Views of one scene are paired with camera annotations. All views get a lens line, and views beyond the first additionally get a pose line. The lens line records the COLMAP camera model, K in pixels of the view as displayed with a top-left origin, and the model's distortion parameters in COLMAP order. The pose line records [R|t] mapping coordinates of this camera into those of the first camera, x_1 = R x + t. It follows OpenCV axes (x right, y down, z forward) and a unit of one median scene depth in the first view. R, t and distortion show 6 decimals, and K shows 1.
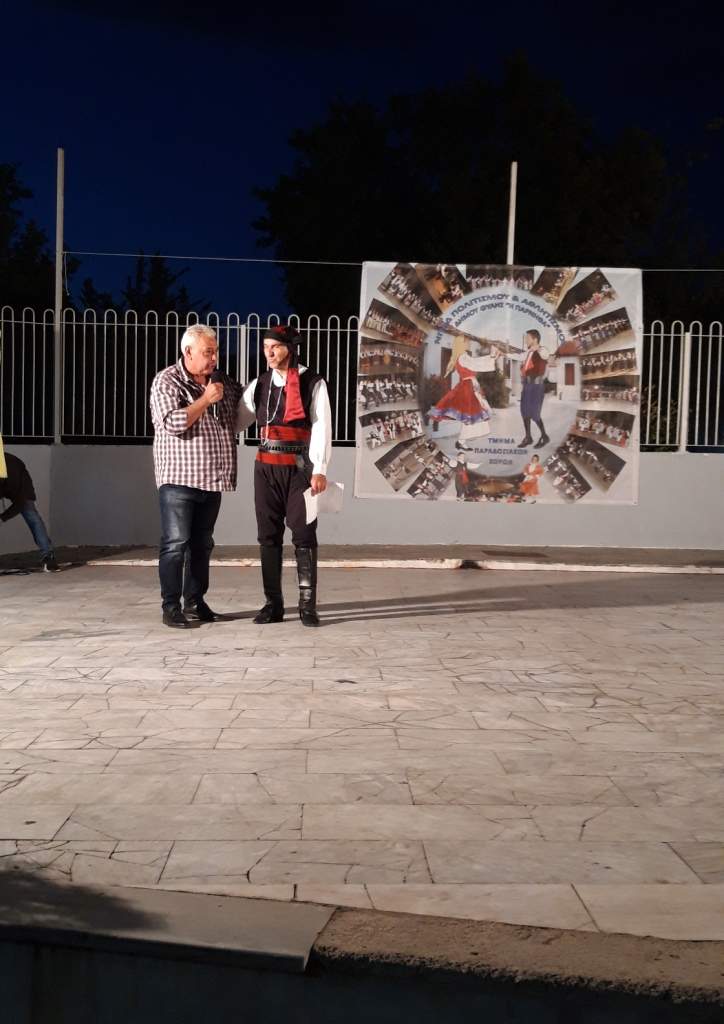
lens RADIAL K [[1148.6, 0, 362.0], [0, 1148.6, 512.0], [0, 0, 1]] dist [0.107508, -0.209719]
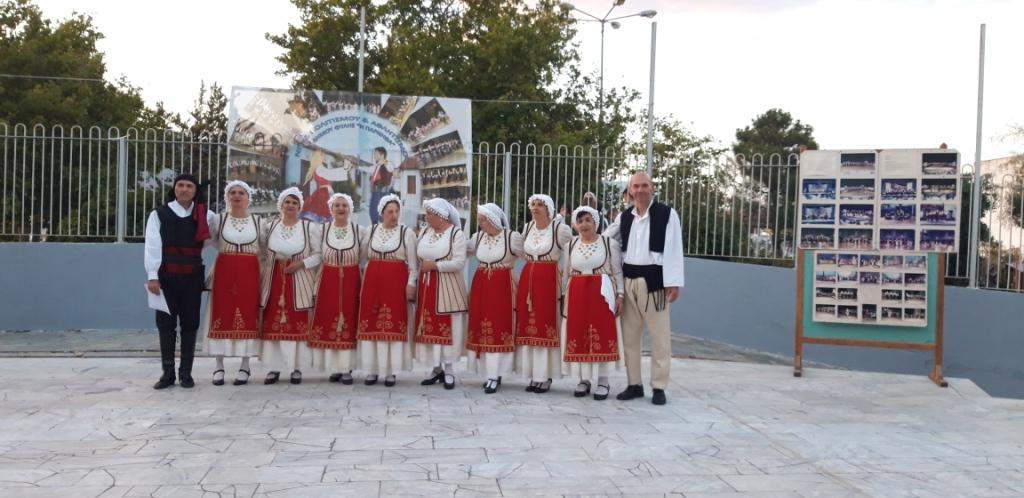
lens RADIAL K [[795.0, 0, 509.4], [0, 795.0, 252.8], [0, 0, 1]] dist [0.087827, -0.175411]
pose [[0.994971, 0.003646, 0.100096, 0.199433], [-0.001461, 0.999759, -0.021893, -0.030112], [-0.100152, 0.021636, 0.994737, 0.164863]]
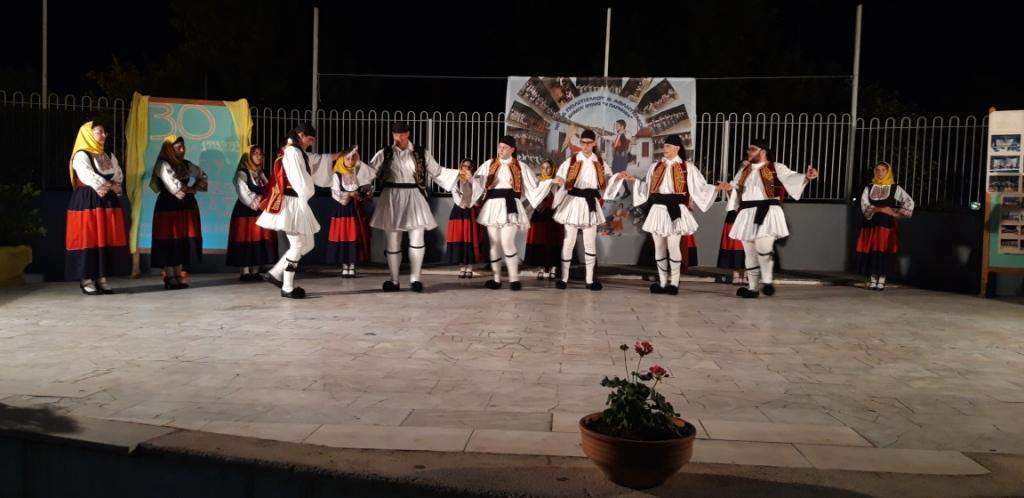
lens RADIAL K [[790.7, 0, 510.8], [0, 790.7, 251.2], [0, 0, 1]] dist [0.093440, -0.167501]
pose [[0.992776, 0.008715, -0.119668, 0.131418], [-0.008258, 0.999957, 0.004313, 0.009263], [0.119700, -0.003293, 0.992805, -0.041581]]
